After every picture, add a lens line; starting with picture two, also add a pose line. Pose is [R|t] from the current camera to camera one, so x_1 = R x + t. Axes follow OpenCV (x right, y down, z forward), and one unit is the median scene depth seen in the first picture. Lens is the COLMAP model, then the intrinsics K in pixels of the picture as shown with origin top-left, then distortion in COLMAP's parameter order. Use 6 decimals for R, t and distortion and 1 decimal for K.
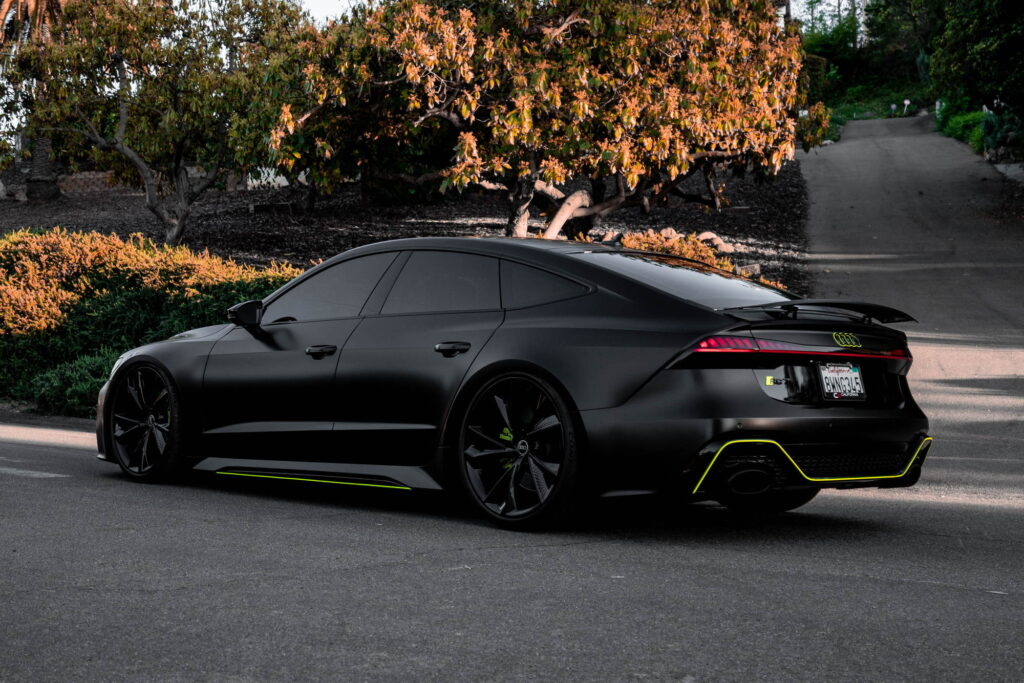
lens RADIAL K [[1561.3, 0, 519.3], [0, 1561.3, 334.7], [0, 0, 1]] dist [-0.024952, 0.000000]
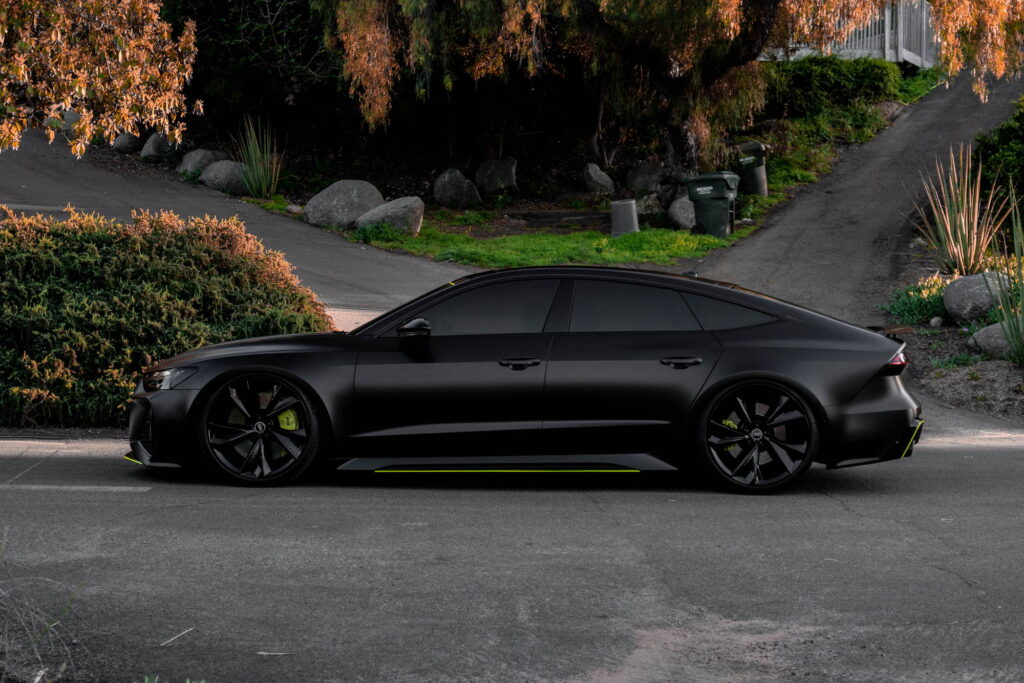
lens RADIAL K [[1561.3, 0, 505.2], [0, 1561.3, 333.4], [0, 0, 1]] dist [-0.024952, 0.000000]
pose [[0.716601, -0.037722, 0.696463, -0.419285], [-0.013965, 0.997560, 0.068399, -0.040503], [-0.697344, -0.058741, 0.714326, 0.067023]]
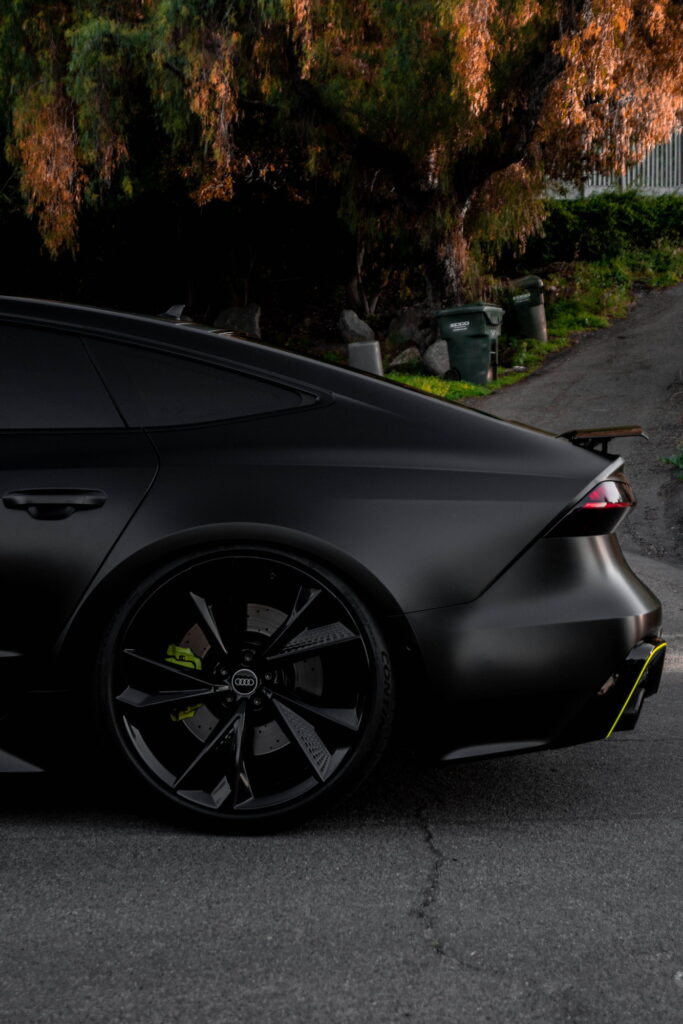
lens RADIAL K [[1561.3, 0, 348.7], [0, 1561.3, 517.8], [0, 0, 1]] dist [-0.024952, 0.000000]
pose [[0.707886, -0.039929, 0.705198, -0.135199], [-0.010459, 0.997699, 0.066989, -0.008653], [-0.706250, -0.054797, 0.705839, 0.221740]]
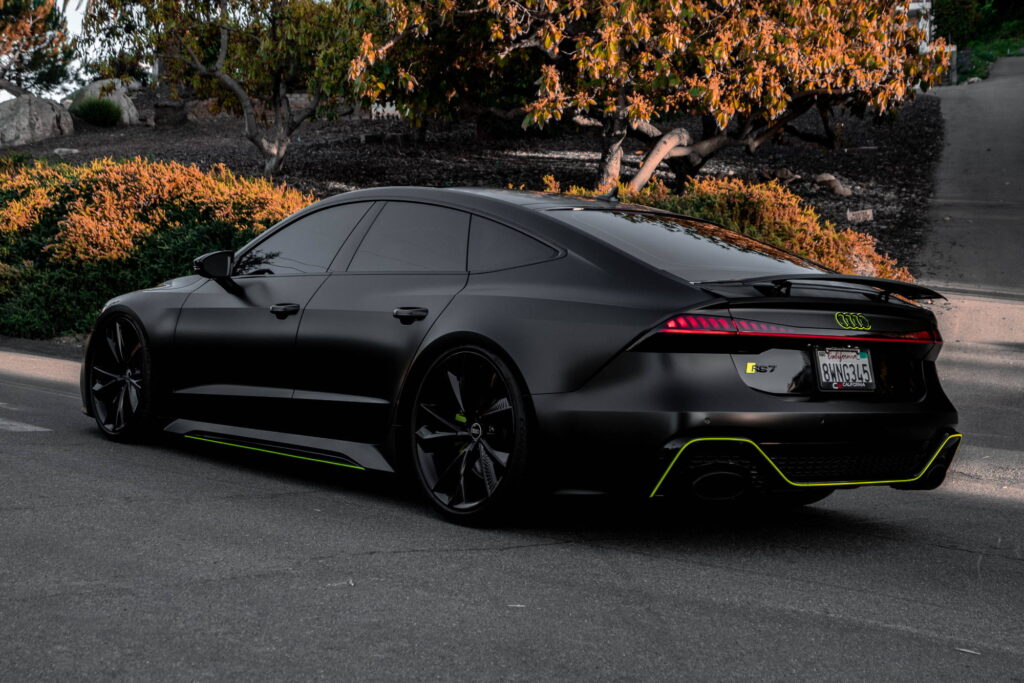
lens RADIAL K [[1561.3, 0, 504.5], [0, 1561.3, 347.9], [0, 0, 1]] dist [-0.024952, 0.000000]
pose [[0.994433, 0.032062, -0.100370, 0.039652], [-0.026793, 0.998213, 0.053417, -0.008375], [0.101904, -0.050430, 0.993515, 0.048640]]
